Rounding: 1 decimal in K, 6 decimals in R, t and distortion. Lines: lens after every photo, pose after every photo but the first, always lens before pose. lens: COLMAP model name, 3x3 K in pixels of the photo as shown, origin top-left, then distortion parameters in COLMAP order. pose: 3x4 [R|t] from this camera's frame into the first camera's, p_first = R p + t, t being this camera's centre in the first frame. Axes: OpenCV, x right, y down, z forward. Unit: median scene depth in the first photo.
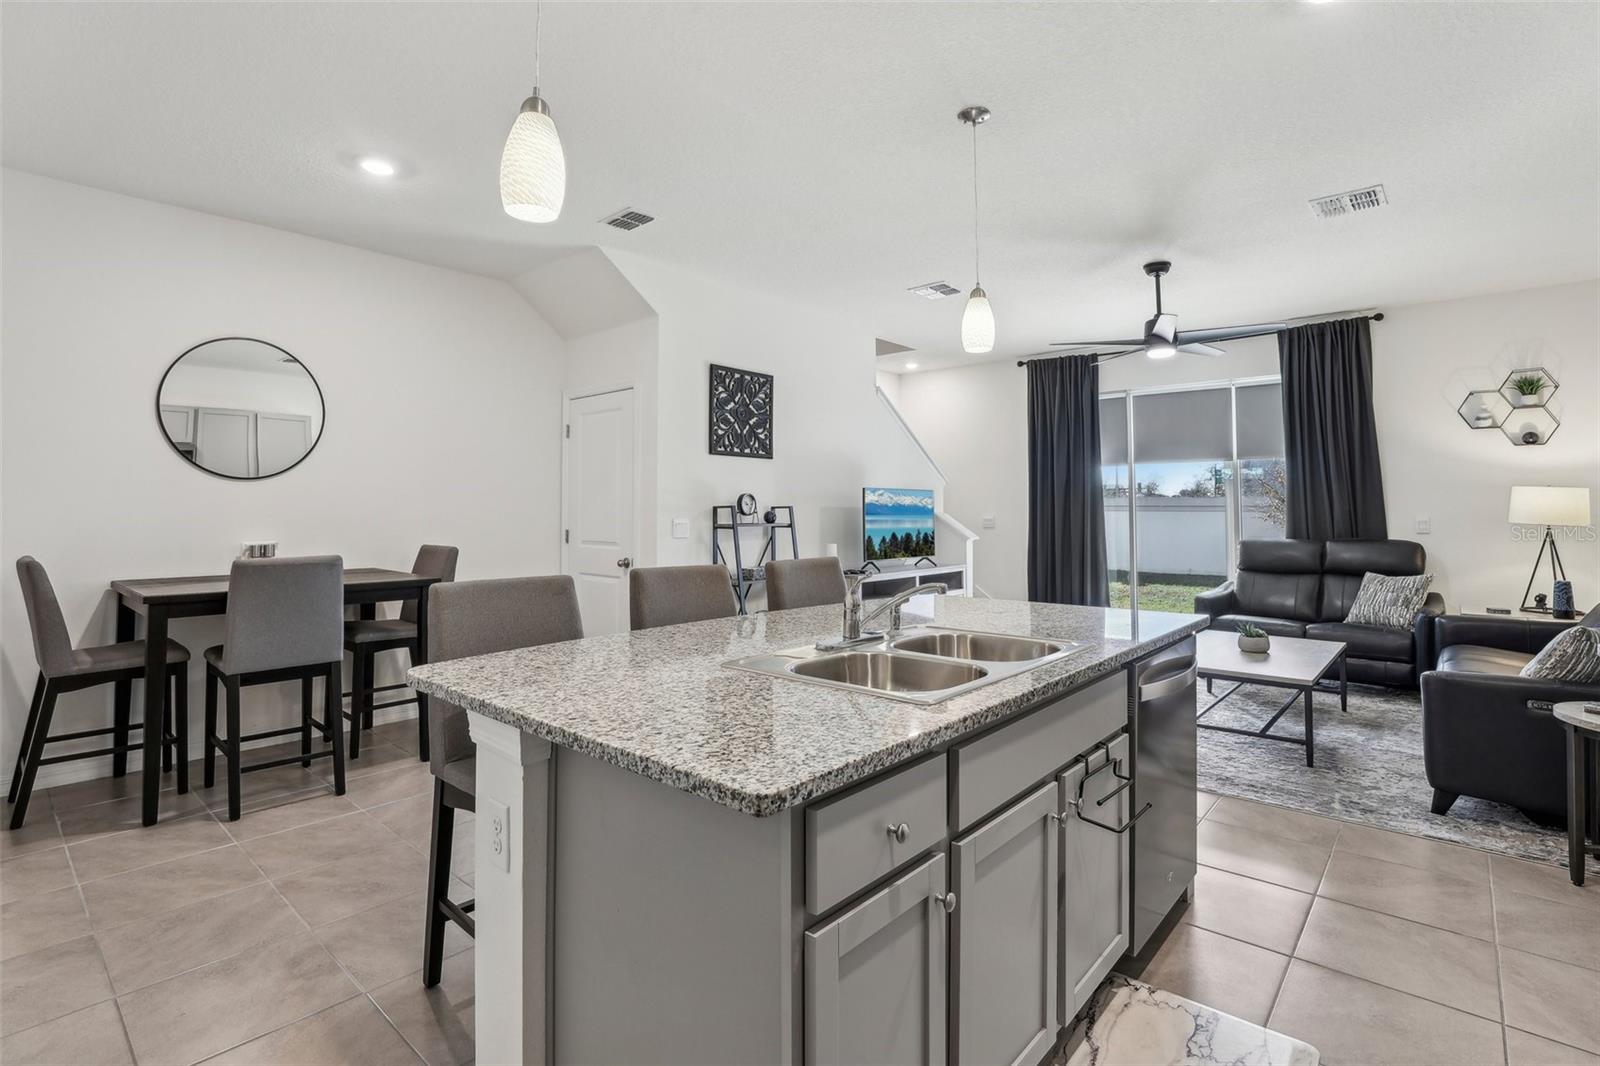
lens RADIAL K [[767.5, 0, 799.7], [0, 767.5, 481.9], [0, 0, 1]] dist [-0.001998, -0.000265]
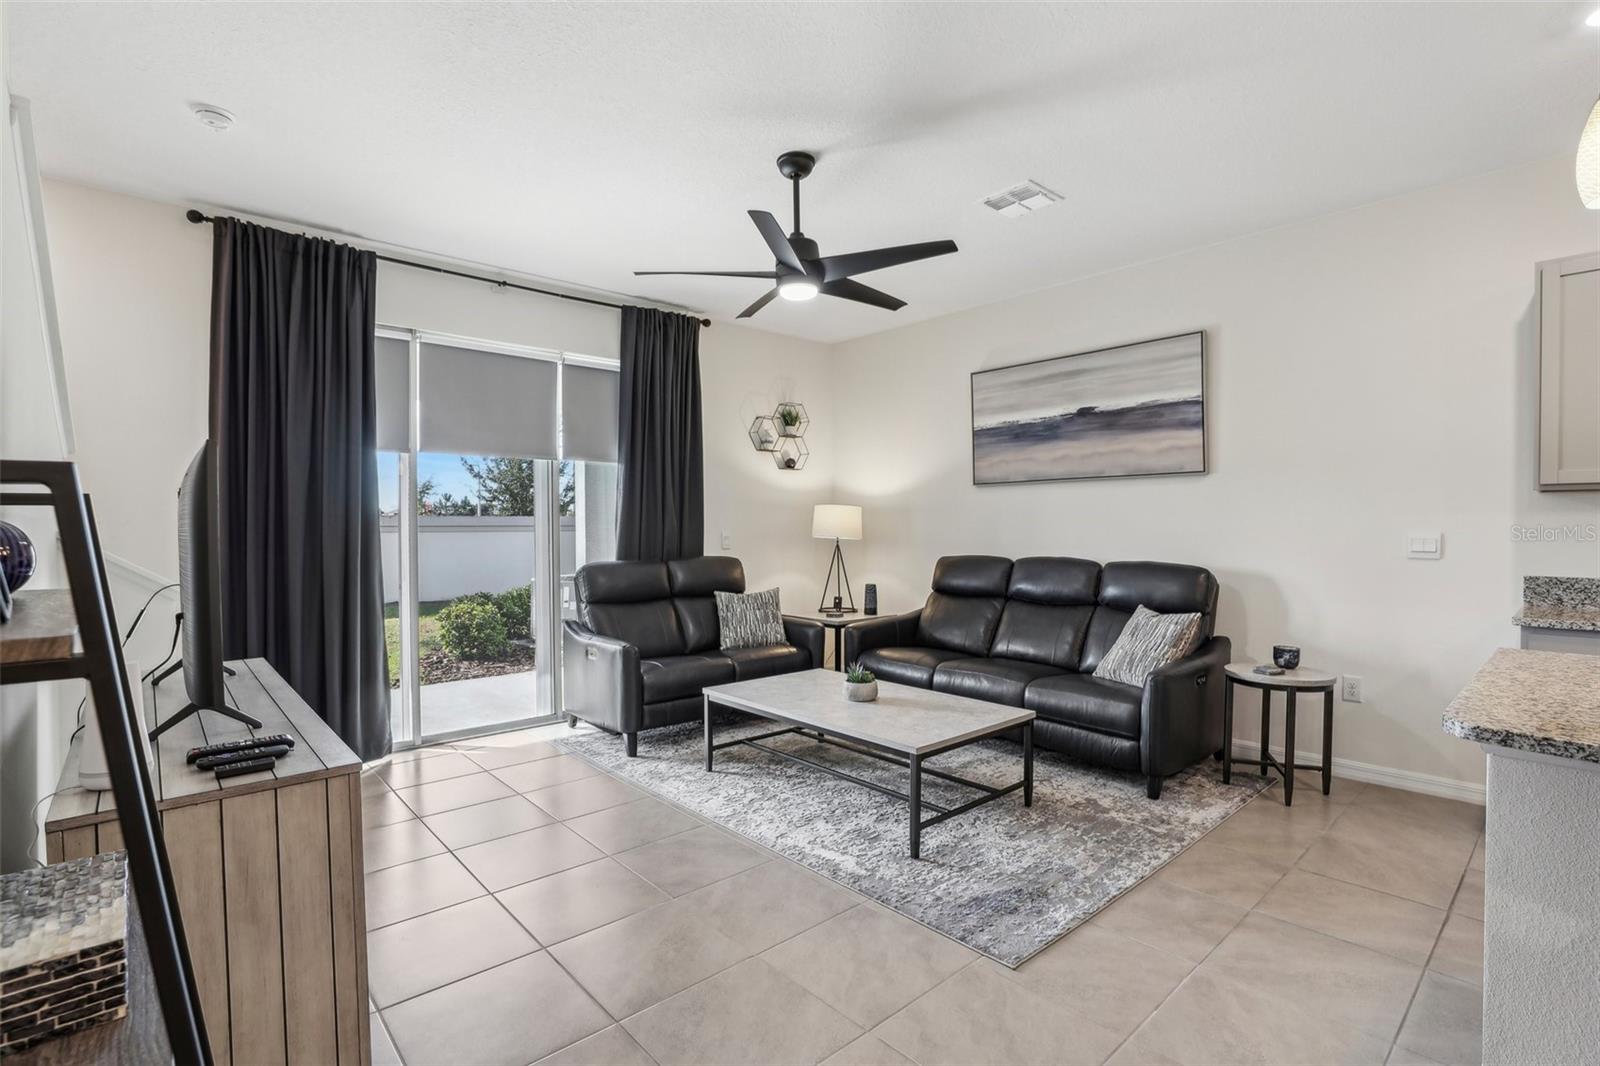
lens RADIAL K [[760.5, 0, 810.6], [0, 760.5, 532.0], [0, 0, 1]] dist [-0.028489, 0.008460]
pose [[0.123415, -0.005978, 0.992337, -0.170214], [-0.034166, 0.999363, 0.010269, 0.031027], [-0.991767, -0.035172, 0.123132, 0.777993]]
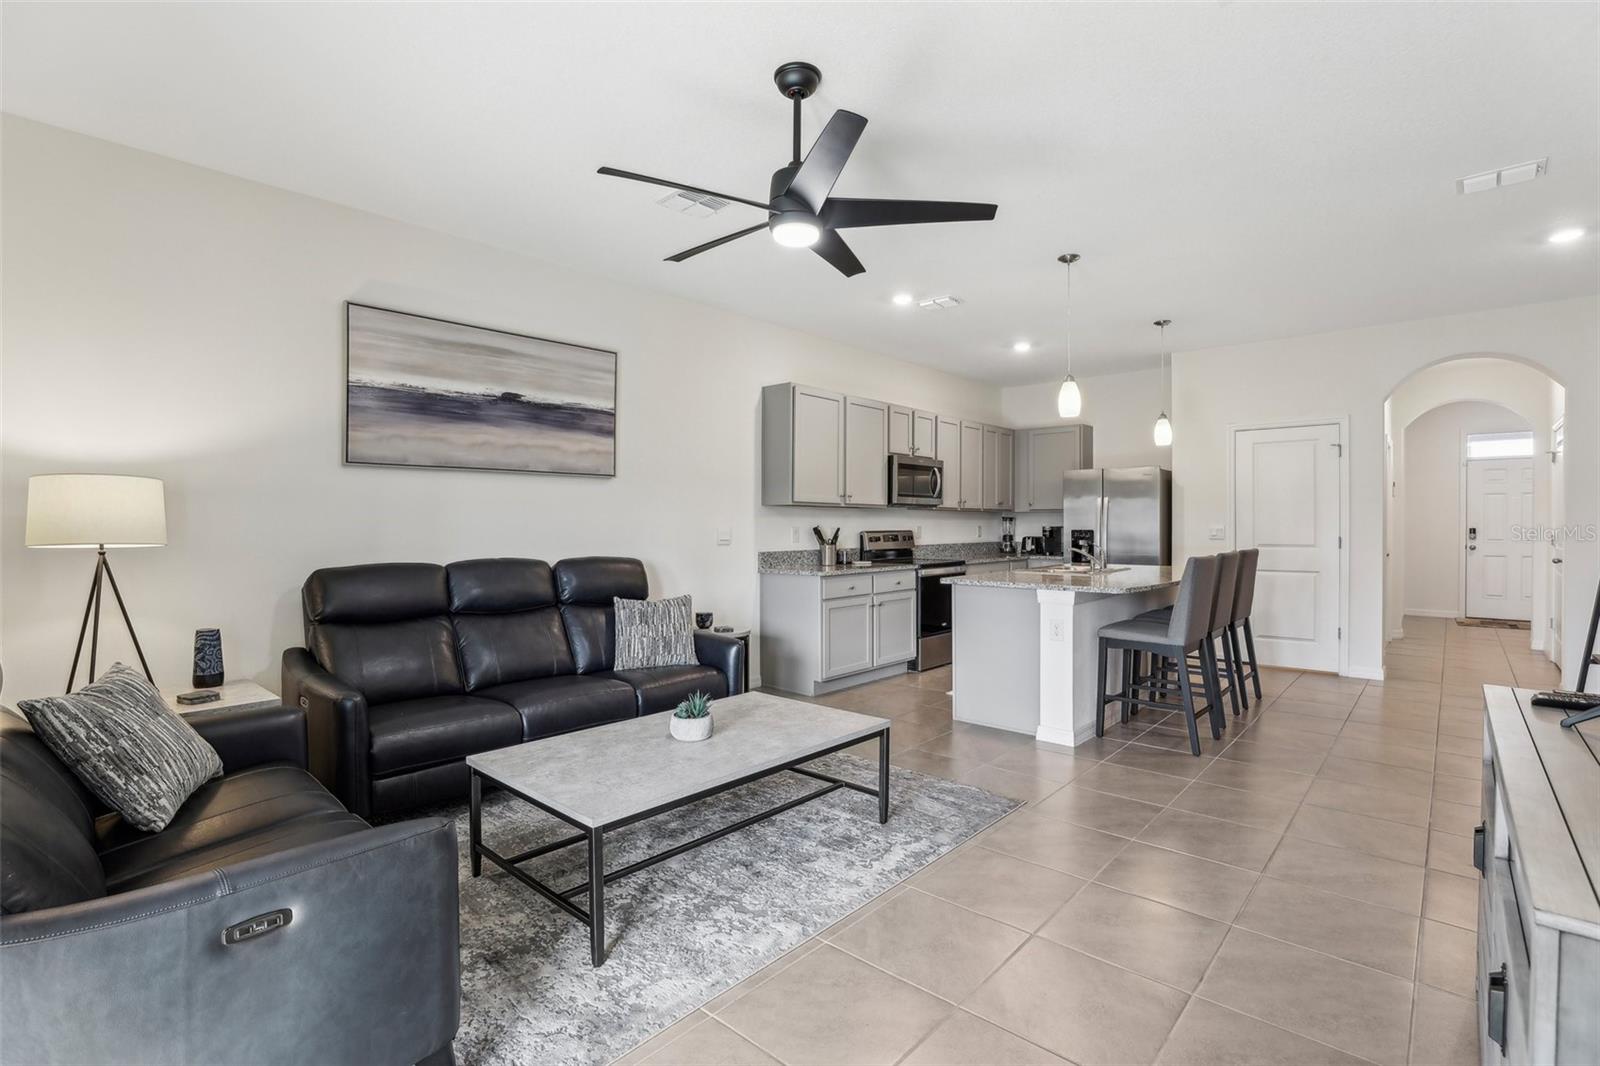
lens RADIAL K [[750.0, 0, 802.5], [0, 750.0, 524.5], [0, 0, 1]] dist [-0.044355, 0.009889]
pose [[-0.999869, 0.001709, 0.016070, 0.393914], [0.001131, 0.999354, -0.035934, 0.051443], [-0.016121, -0.035911, -0.999225, 1.325376]]
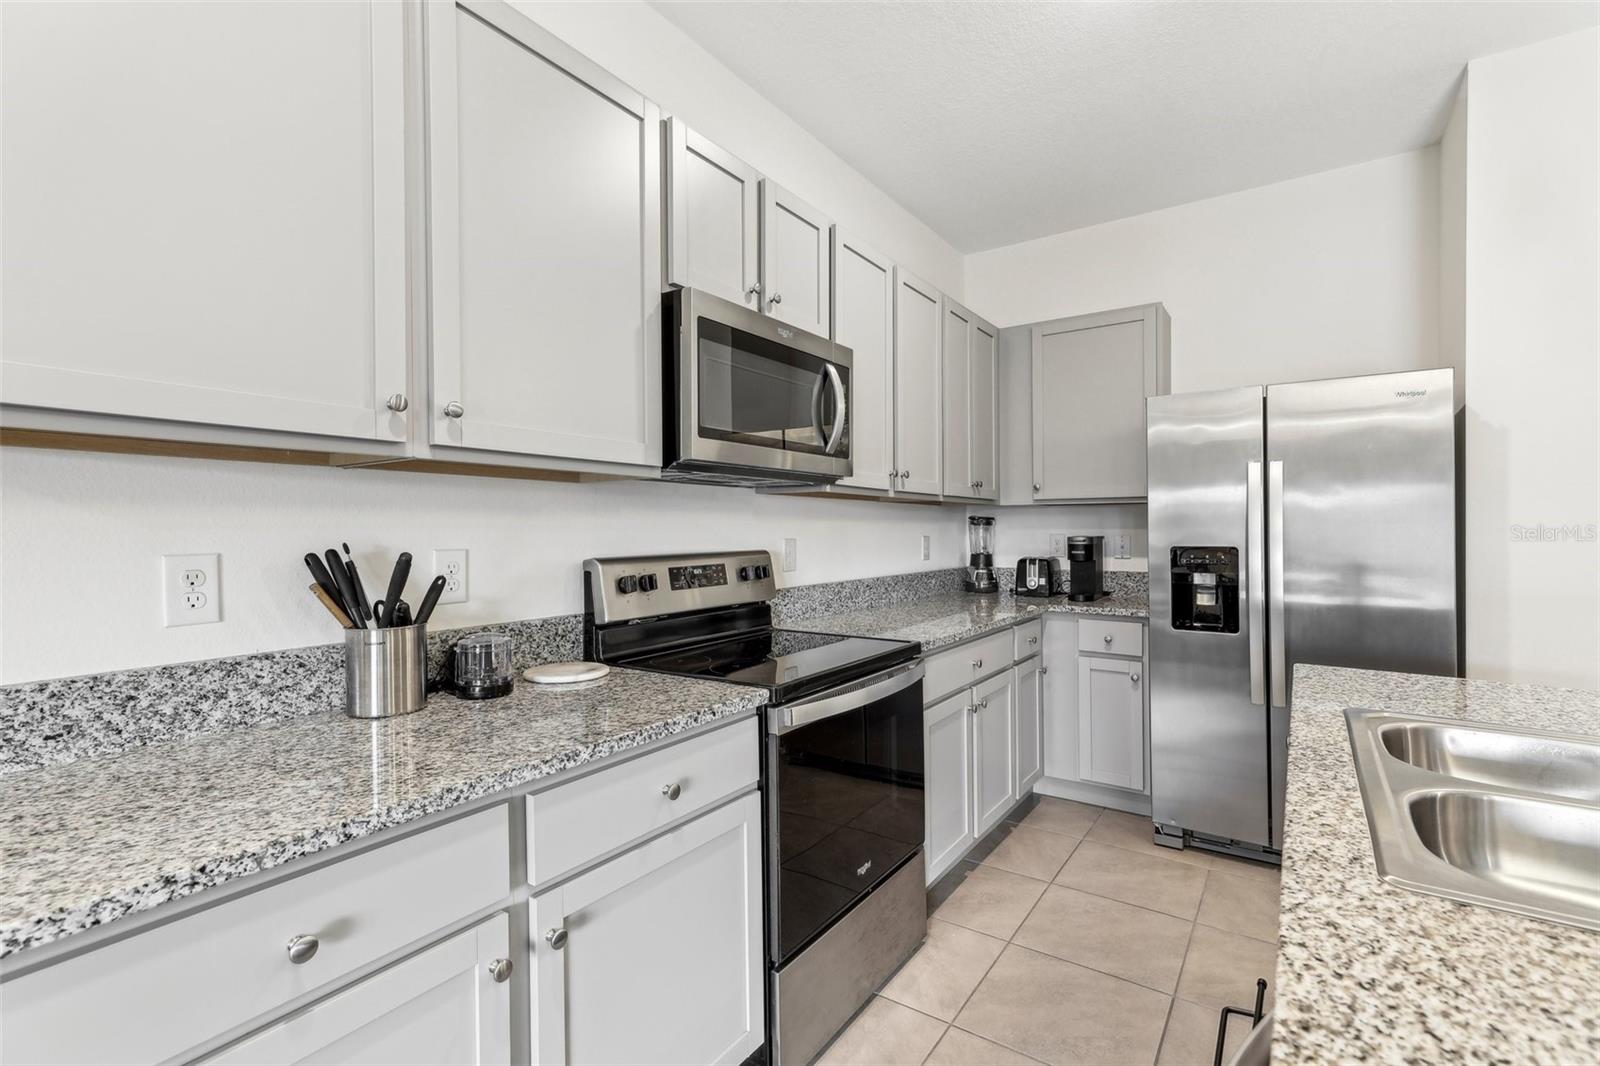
lens RADIAL K [[734.5, 0, 790.0], [0, 734.5, 534.0], [0, 0, 1]] dist [-0.005690, -0.000316]
pose [[-0.994564, 0.005993, -0.103954, 0.259833], [0.009276, 0.999473, -0.031122, 0.019345], [0.103713, -0.031917, -0.994095, 0.485906]]
